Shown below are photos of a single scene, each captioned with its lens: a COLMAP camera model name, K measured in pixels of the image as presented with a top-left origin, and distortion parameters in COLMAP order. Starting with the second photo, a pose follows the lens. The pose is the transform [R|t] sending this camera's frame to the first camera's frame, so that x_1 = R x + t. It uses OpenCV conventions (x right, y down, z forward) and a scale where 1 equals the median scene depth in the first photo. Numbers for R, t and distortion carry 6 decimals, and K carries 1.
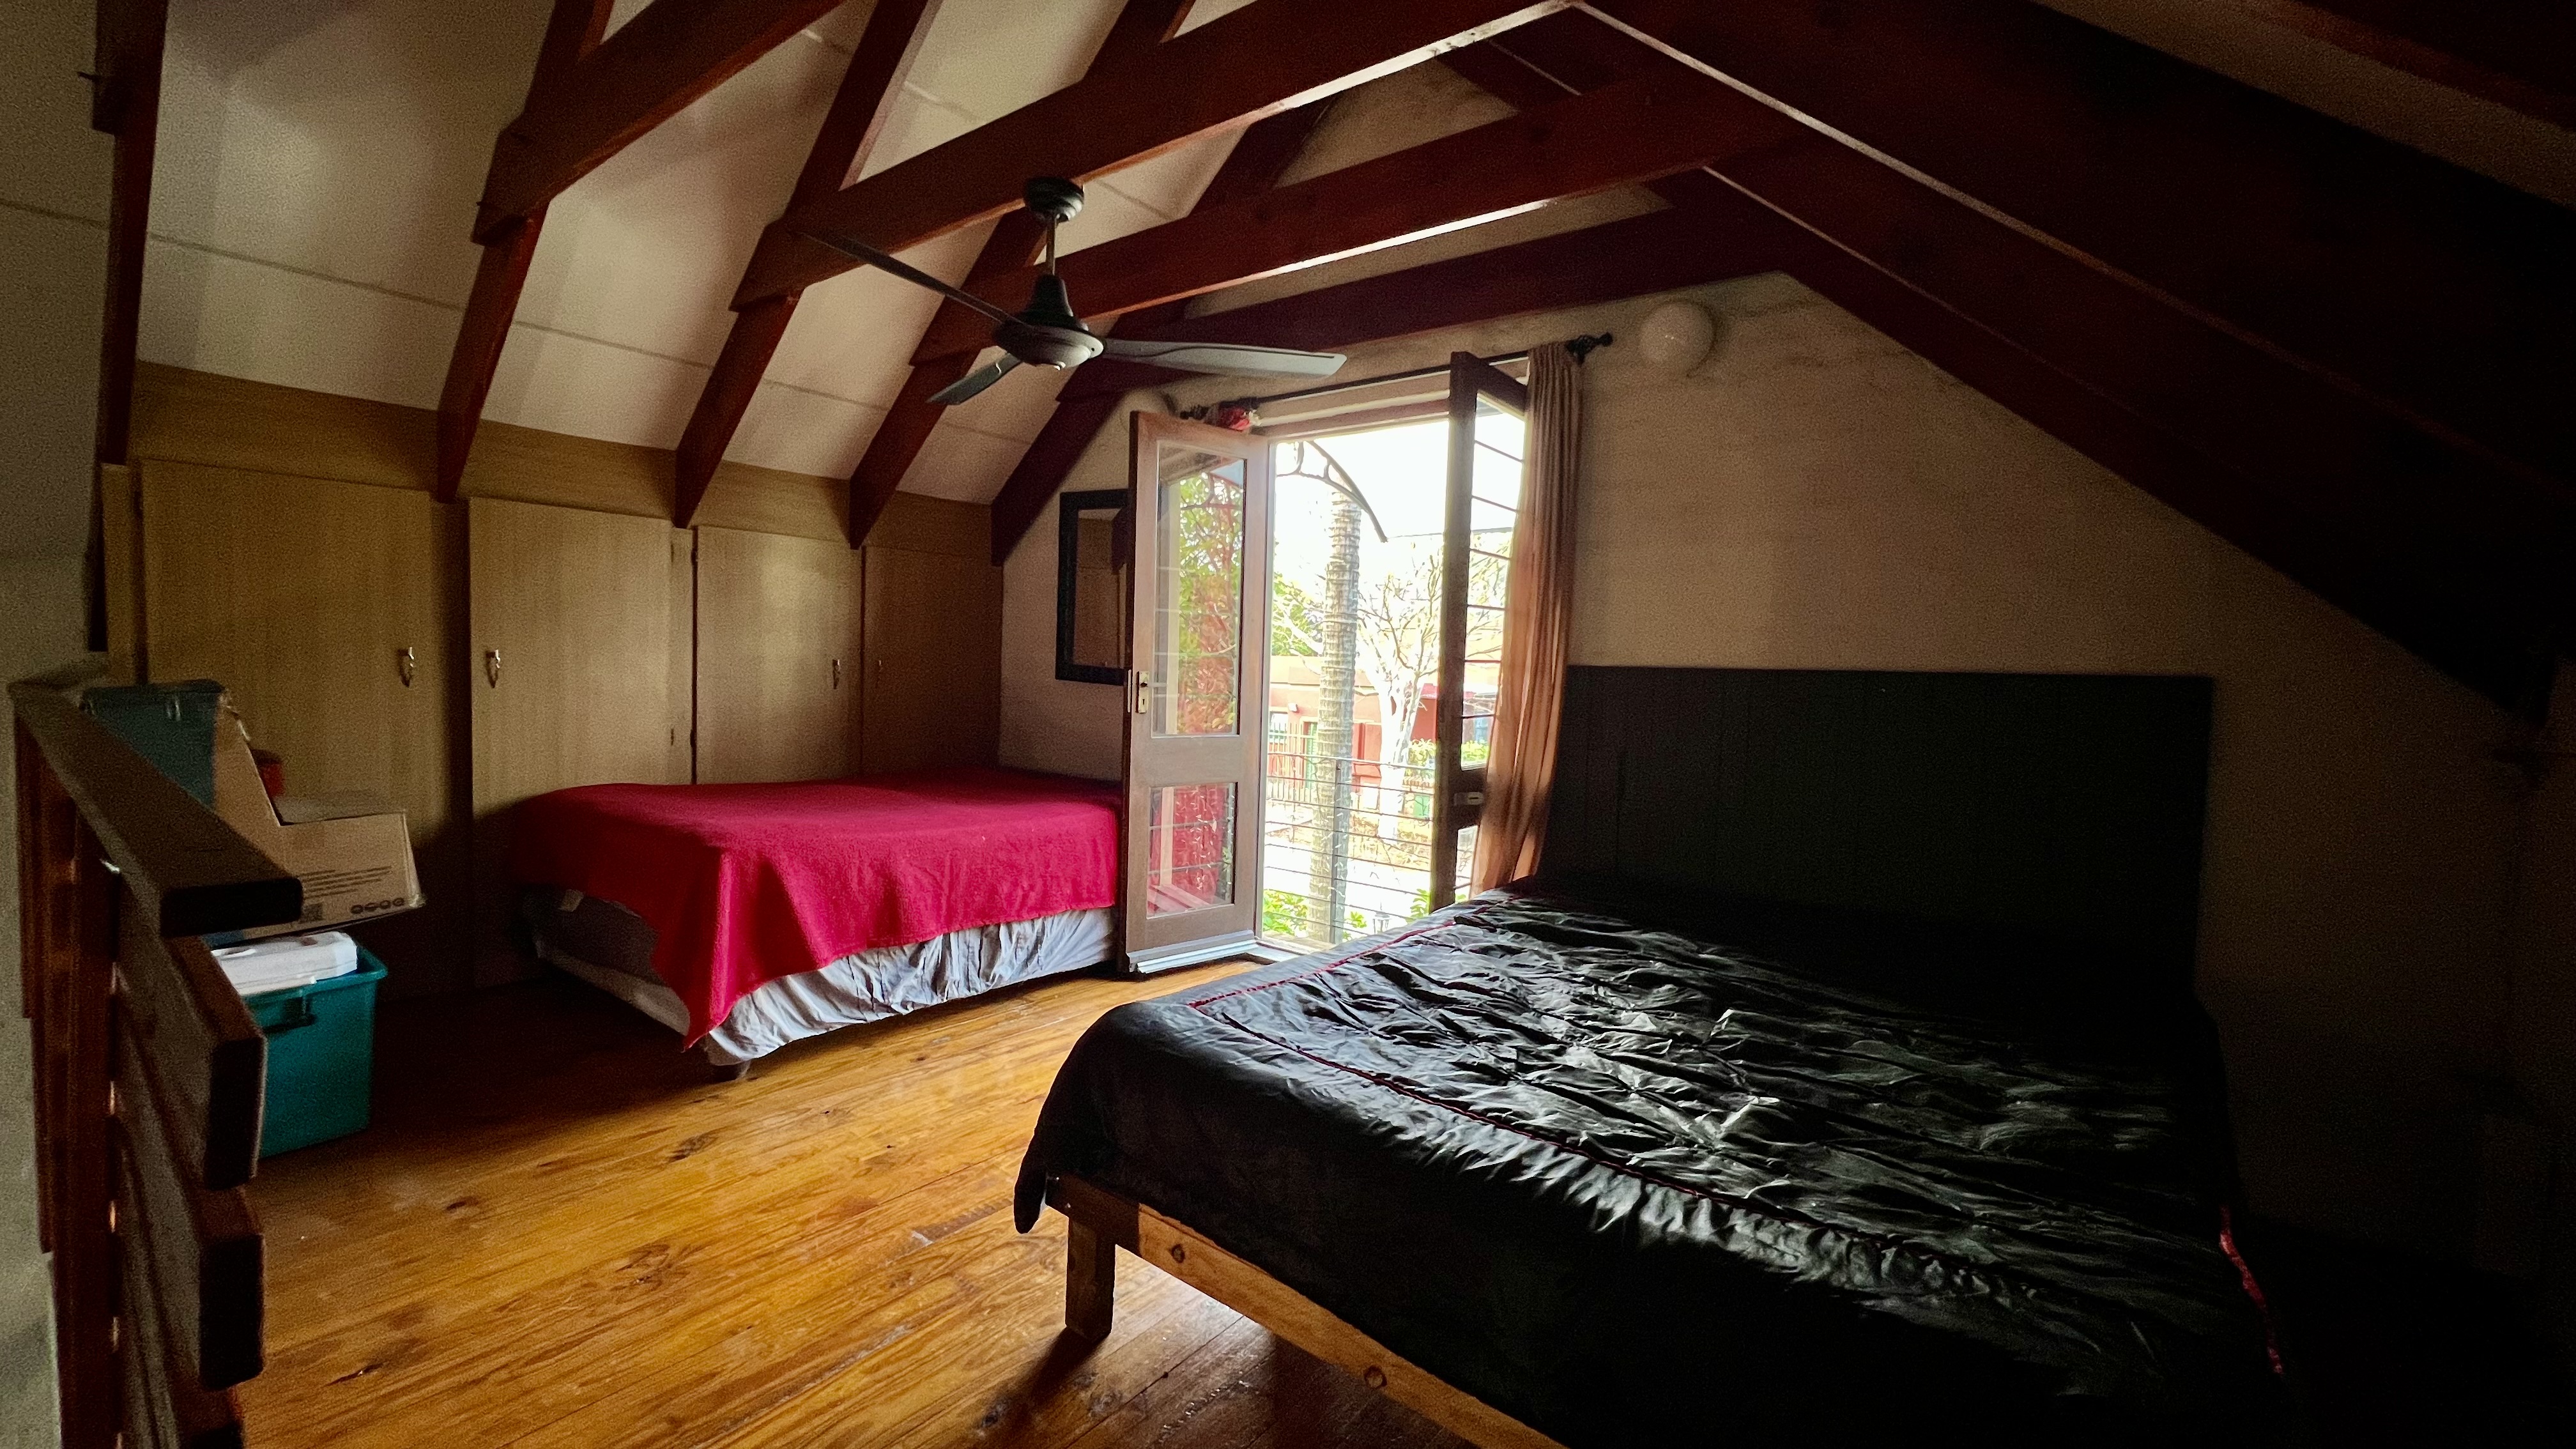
lens RADIAL K [[1026.8, 0, 1284.1], [0, 1026.8, 716.6], [0, 0, 1]] dist [-0.001743, 0.000242]
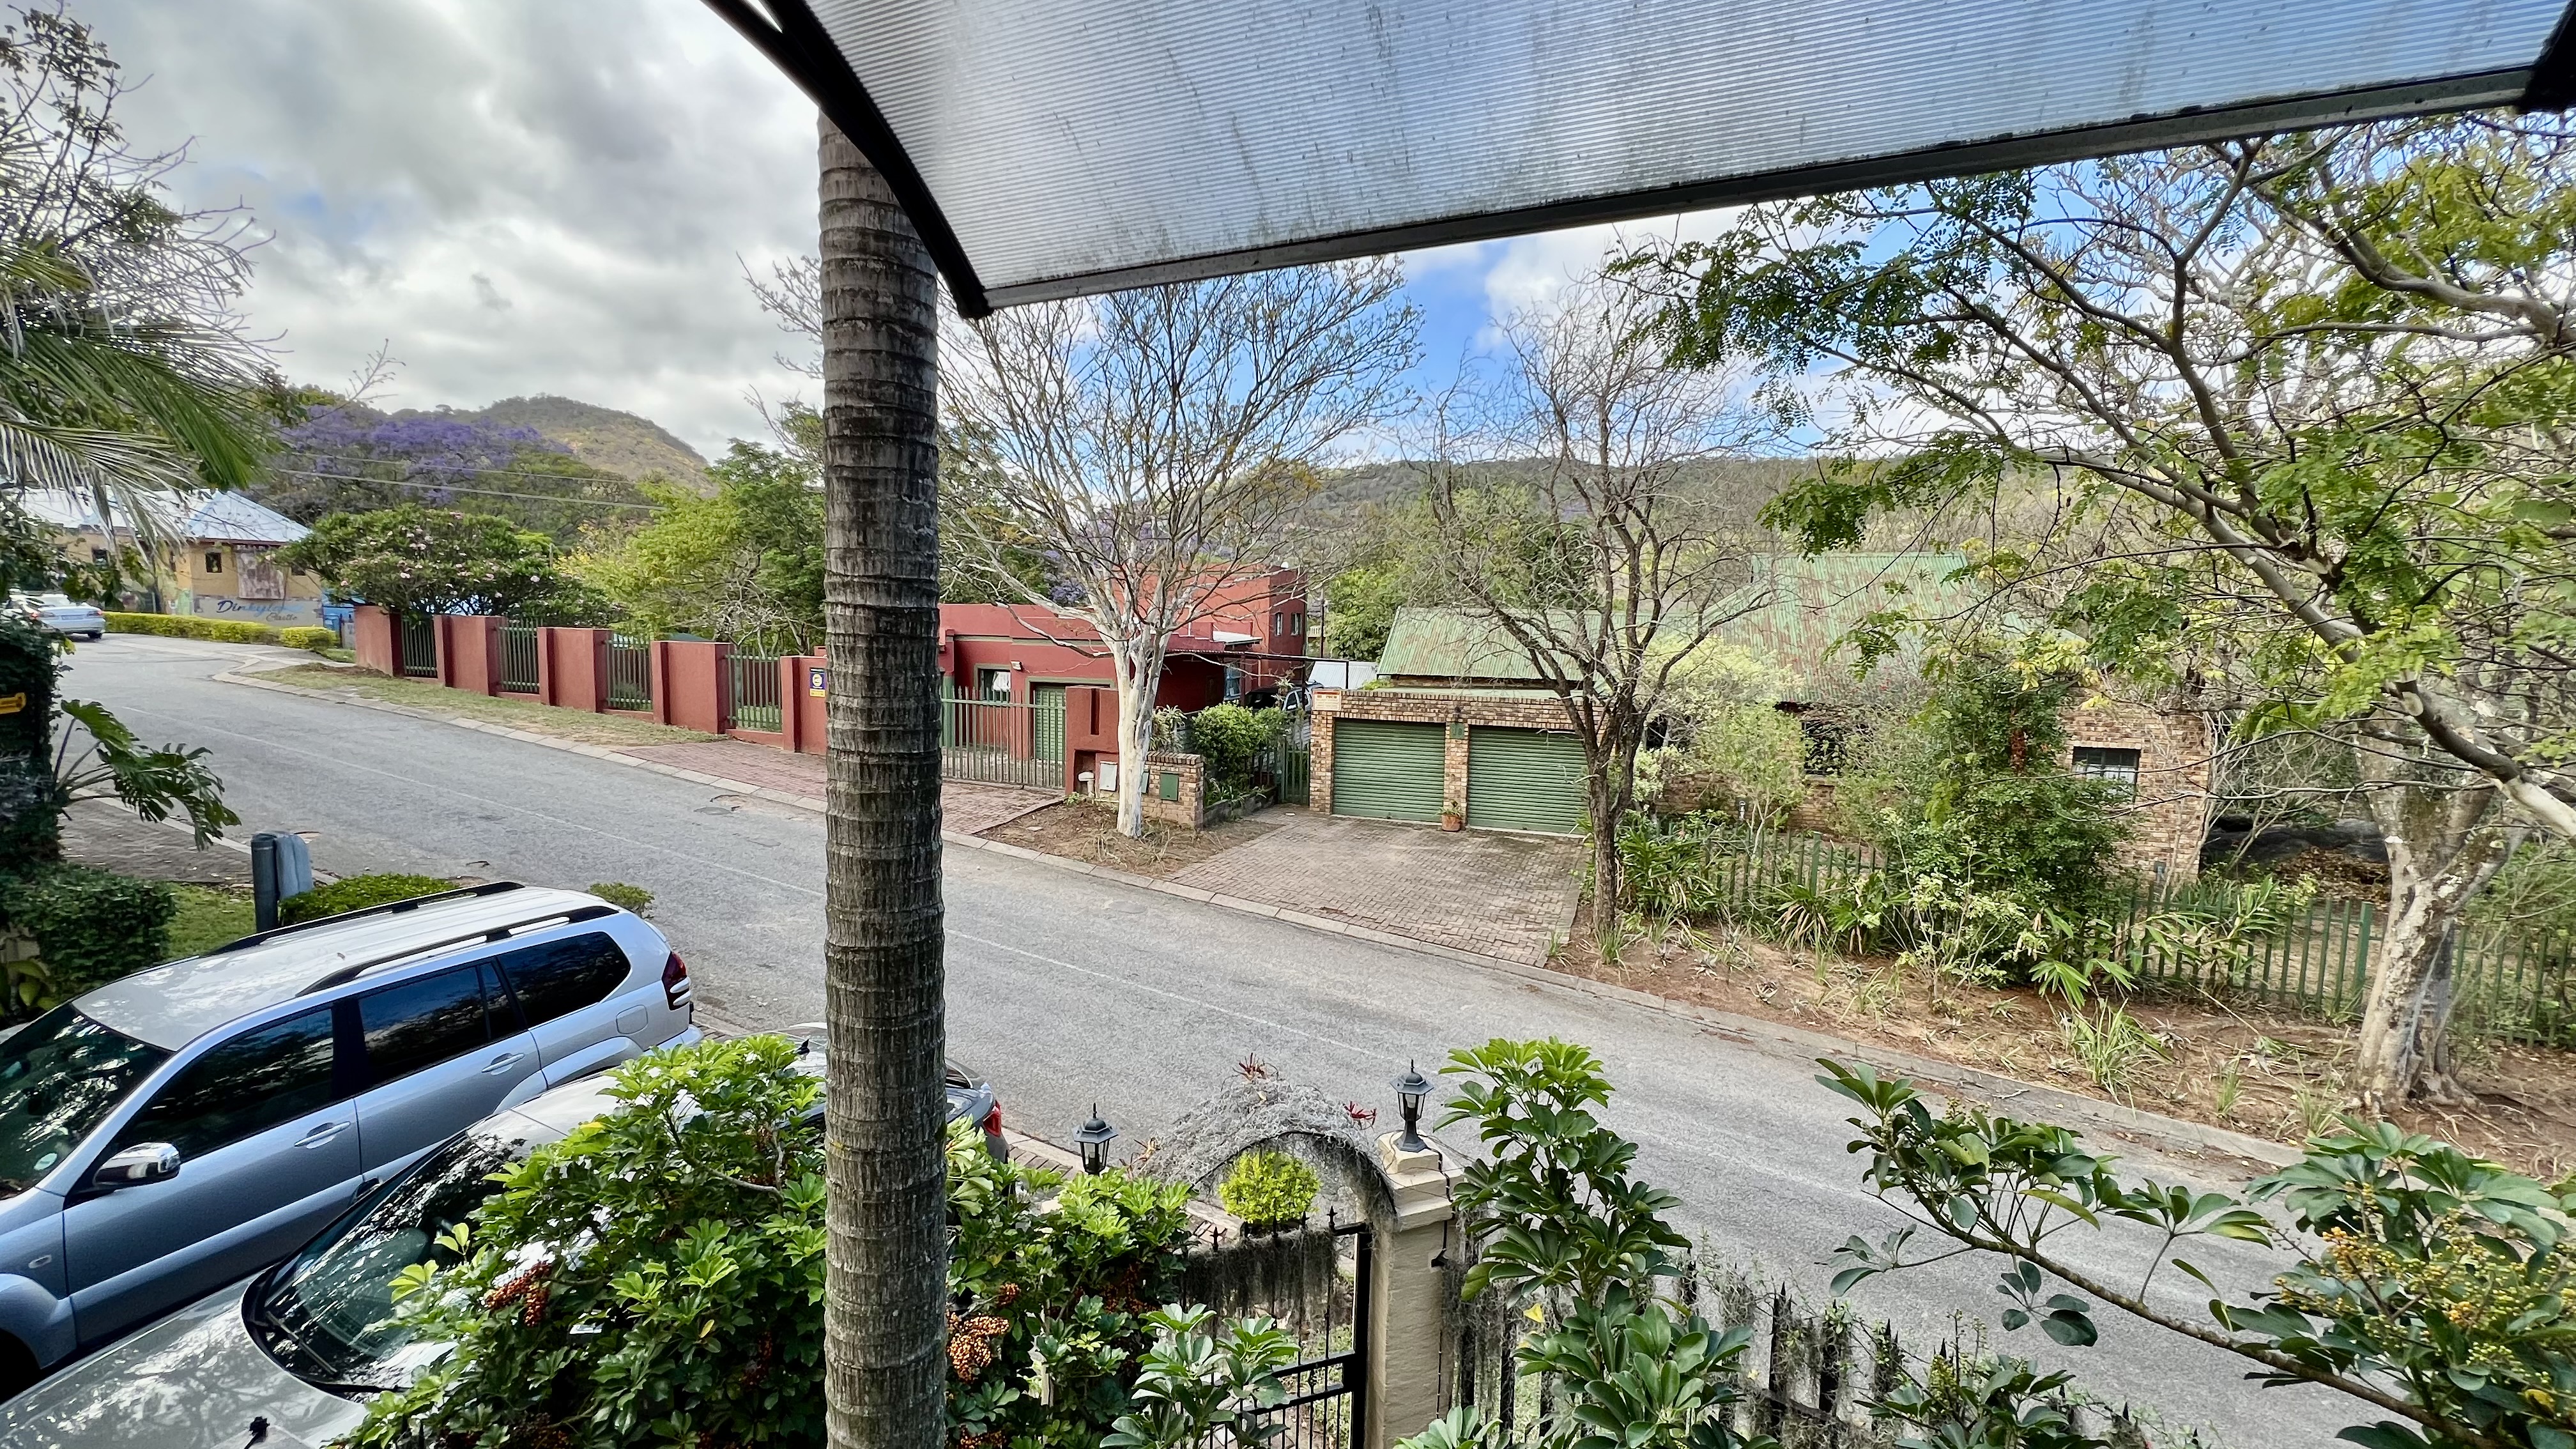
lens RADIAL K [[1026.8, 0, 1284.1], [0, 1026.8, 716.6], [0, 0, 1]] dist [-0.001743, 0.000242]
pose [[0.969468, -0.039792, 0.241966, 0.022366], [0.026511, 0.997970, 0.057900, -0.016871], [-0.243779, -0.049718, 0.968556, 0.152762]]
